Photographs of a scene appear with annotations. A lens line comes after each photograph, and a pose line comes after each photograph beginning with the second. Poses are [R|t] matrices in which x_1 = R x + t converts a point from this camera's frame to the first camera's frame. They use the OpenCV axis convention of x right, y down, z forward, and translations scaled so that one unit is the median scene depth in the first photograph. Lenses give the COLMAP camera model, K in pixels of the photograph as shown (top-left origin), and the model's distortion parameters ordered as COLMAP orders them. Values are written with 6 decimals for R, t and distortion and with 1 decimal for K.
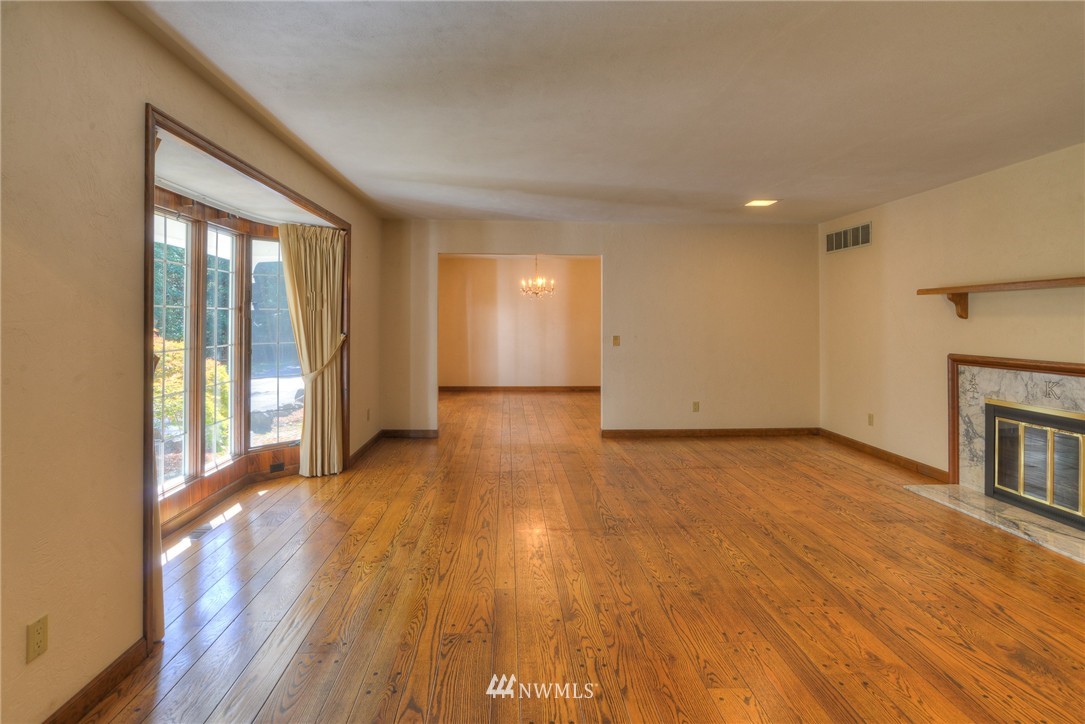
lens RADIAL K [[548.1, 0, 540.7], [0, 548.1, 321.9], [0, 0, 1]] dist [-0.016710, 0.004388]
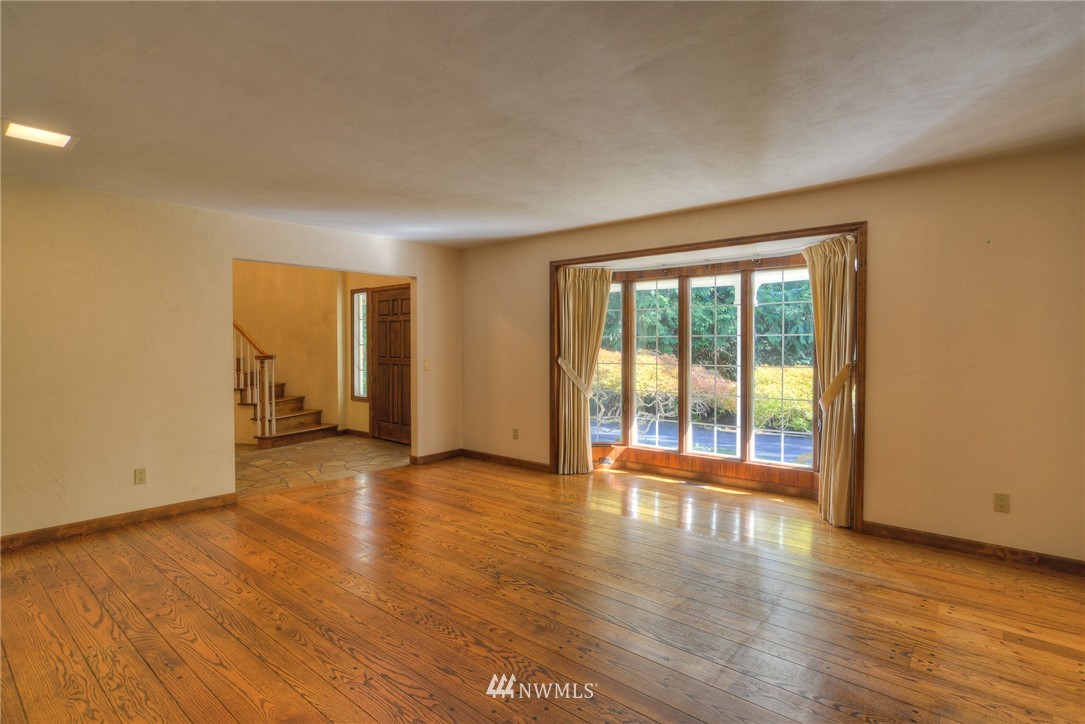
lens RADIAL K [[548.1, 0, 542.2], [0, 548.1, 362.1], [0, 0, 1]] dist [-0.016710, 0.004388]
pose [[-0.686459, 0.018448, -0.726935, 0.937993], [-0.001363, 0.999644, 0.026656, 0.004412], [0.727168, 0.019289, -0.686189, 2.147444]]
